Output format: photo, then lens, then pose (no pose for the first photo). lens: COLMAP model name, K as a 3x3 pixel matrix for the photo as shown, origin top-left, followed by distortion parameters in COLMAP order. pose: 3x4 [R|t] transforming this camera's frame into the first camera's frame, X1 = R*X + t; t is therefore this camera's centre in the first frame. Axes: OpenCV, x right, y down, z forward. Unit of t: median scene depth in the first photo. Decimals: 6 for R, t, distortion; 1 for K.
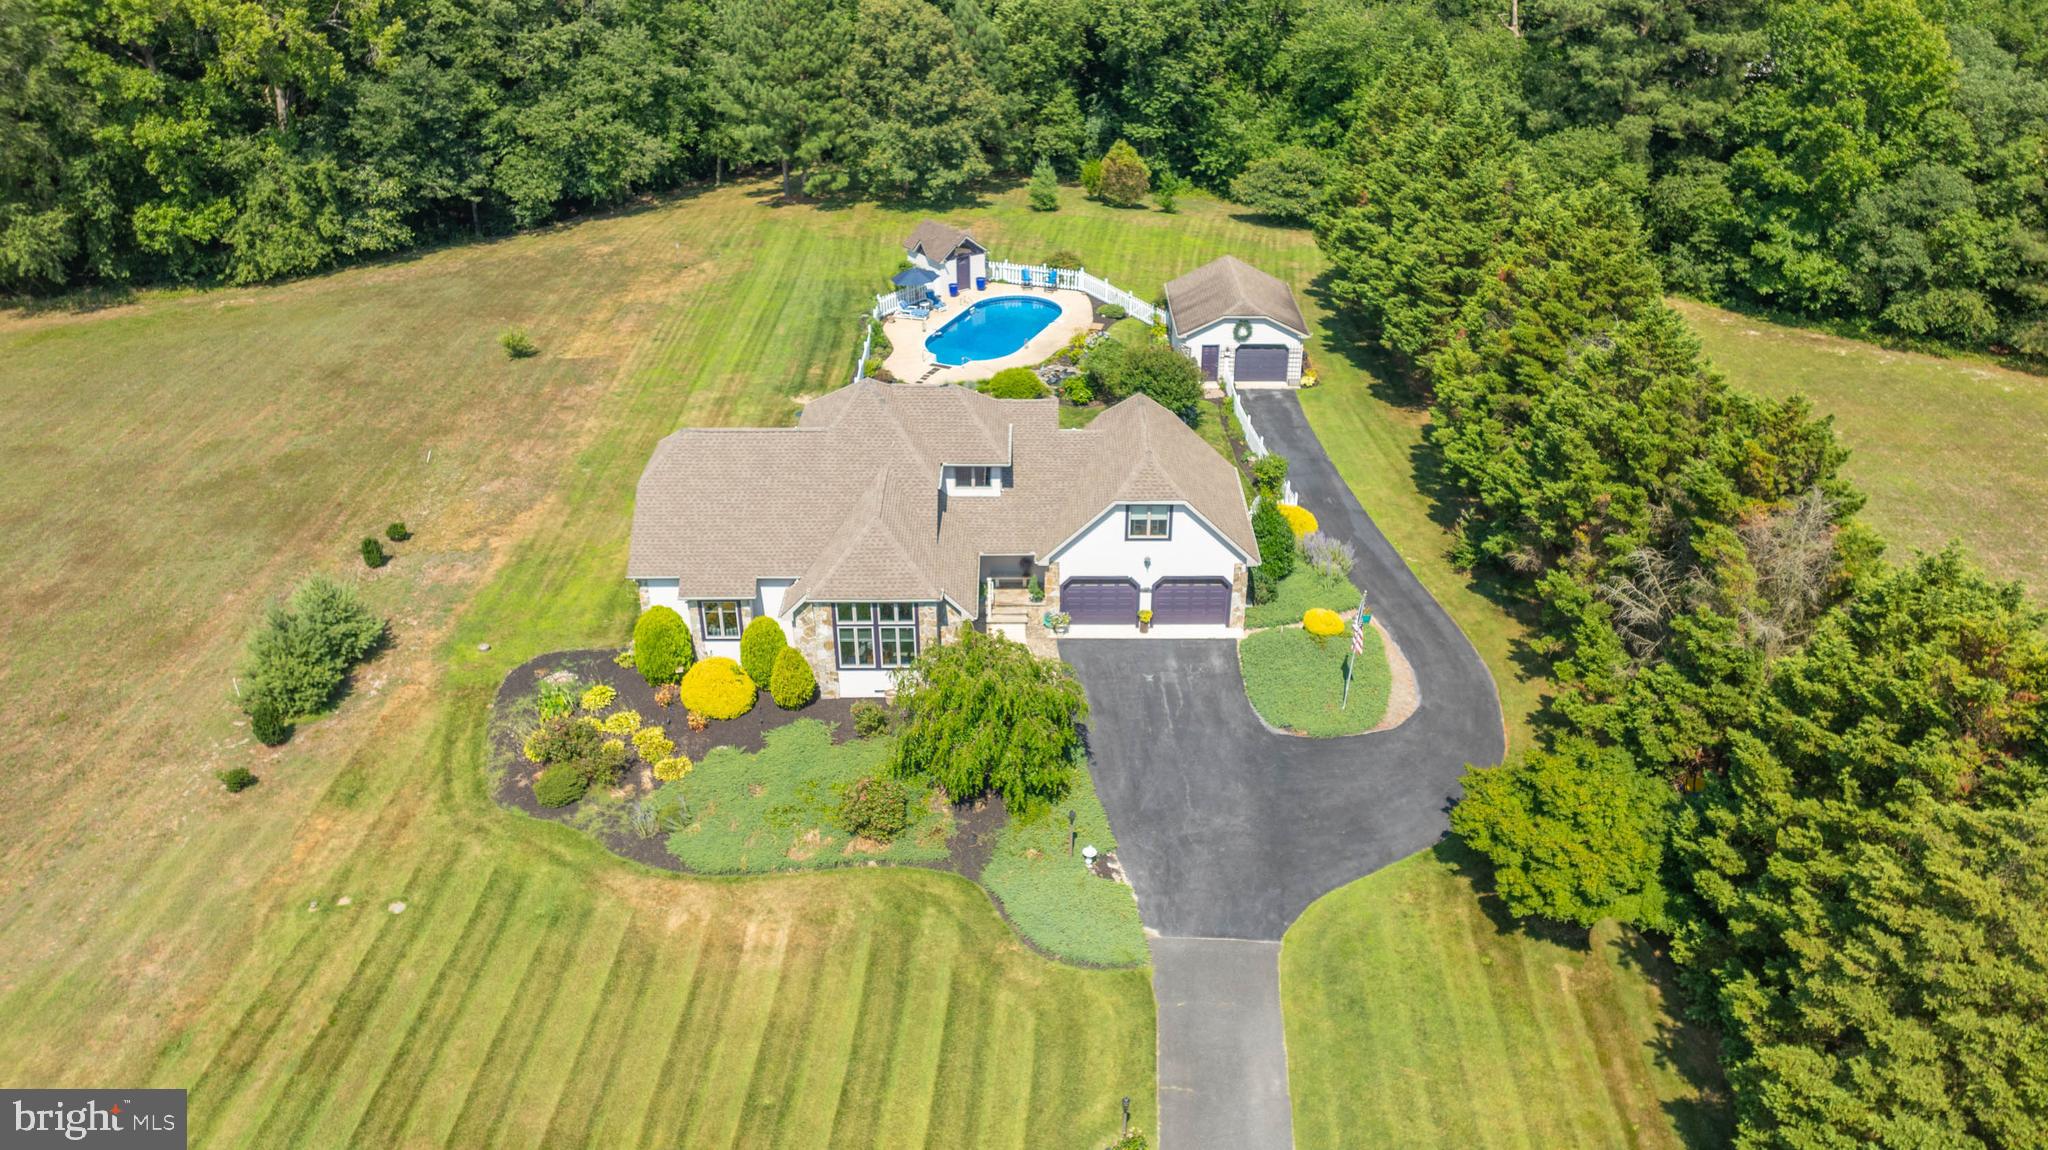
lens RADIAL K [[1564.6, 0, 1028.4], [0, 1564.6, 517.8], [0, 0, 1]] dist [0.003245, -0.124044]
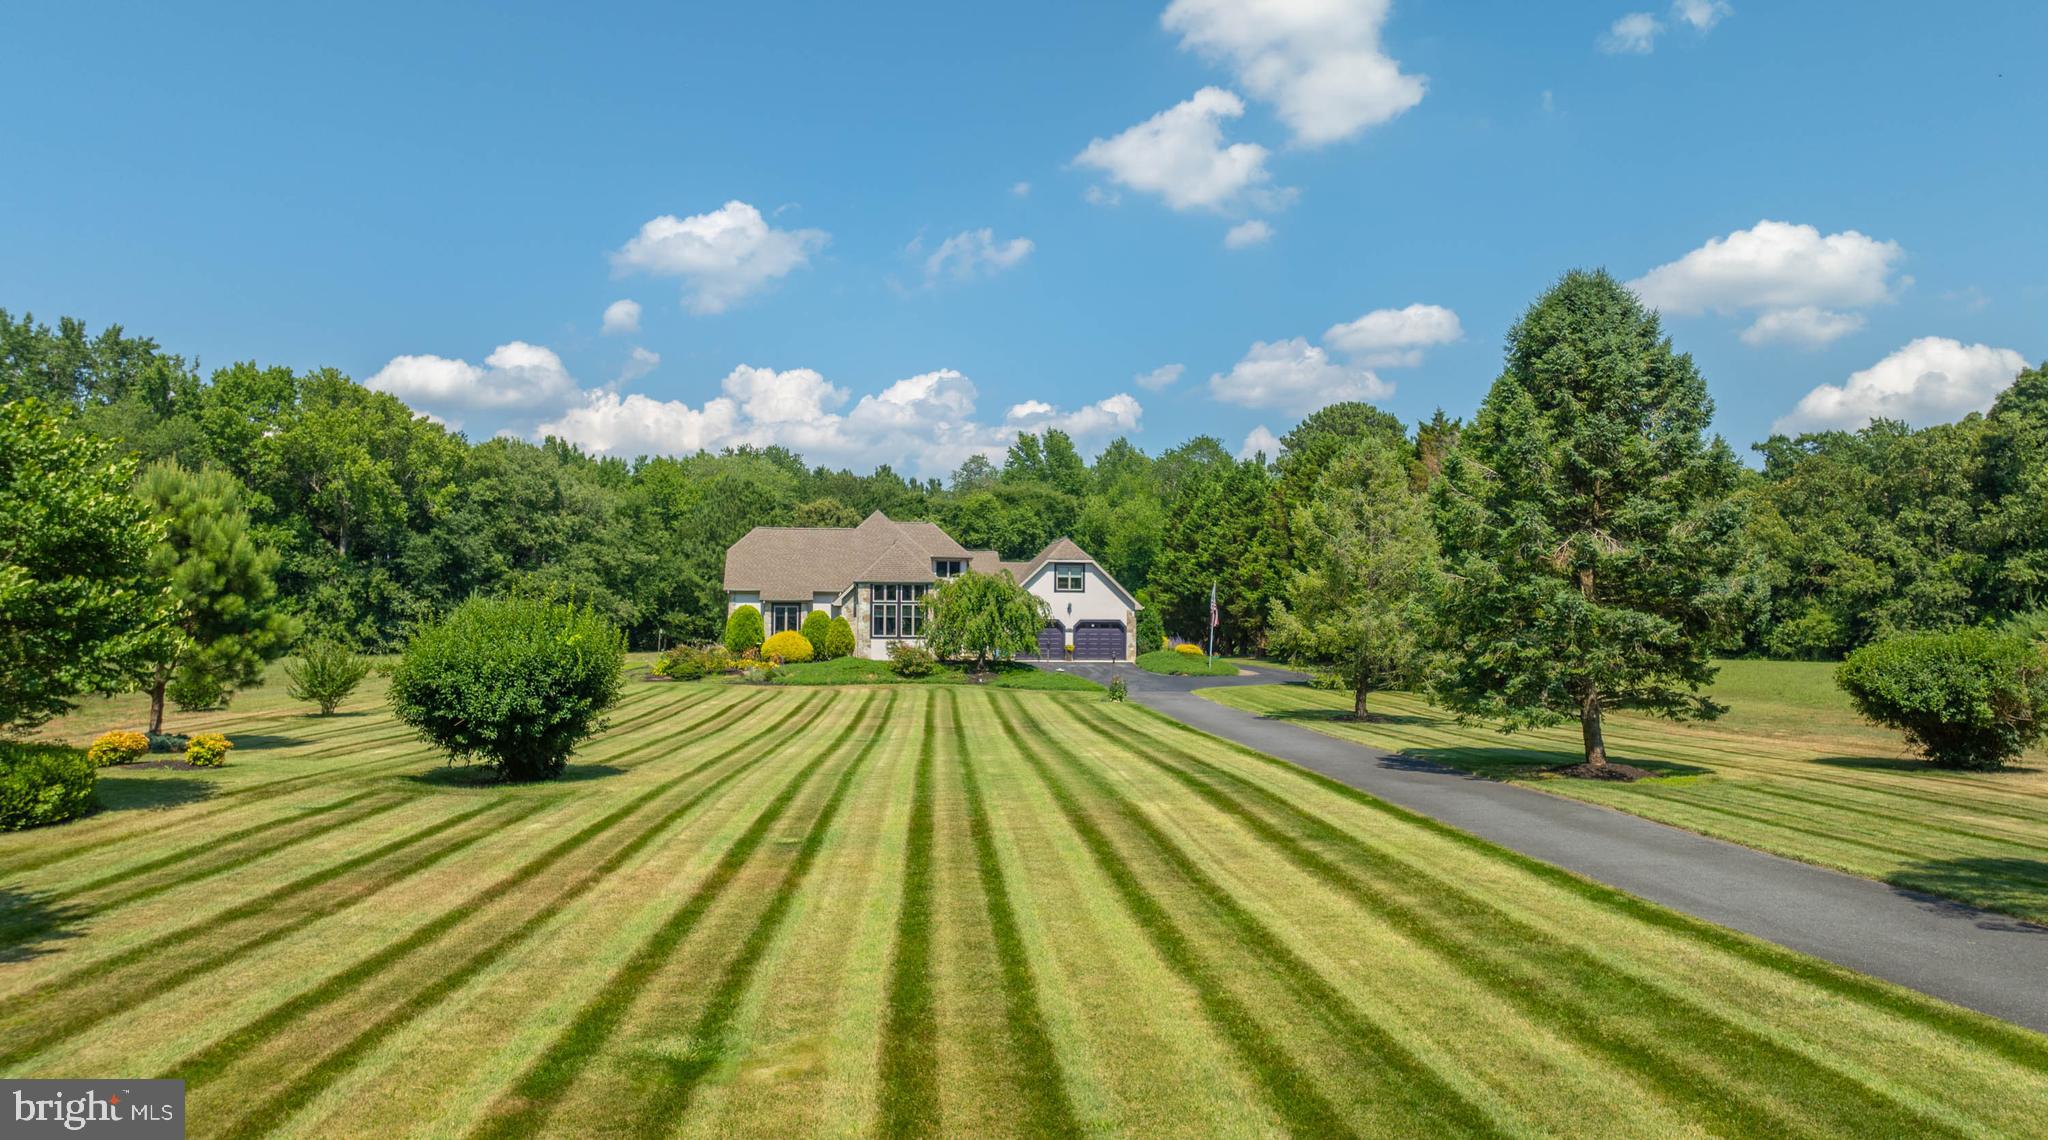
lens RADIAL K [[1502.6, 0, 1067.2], [0, 1502.6, 570.3], [0, 0, 1]] dist [-0.009353, -0.002657]
pose [[0.987192, 0.011009, 0.159155, -0.110867], [0.067333, 0.875658, -0.478215, 0.488337], [-0.144630, 0.482807, 0.863701, -0.184662]]
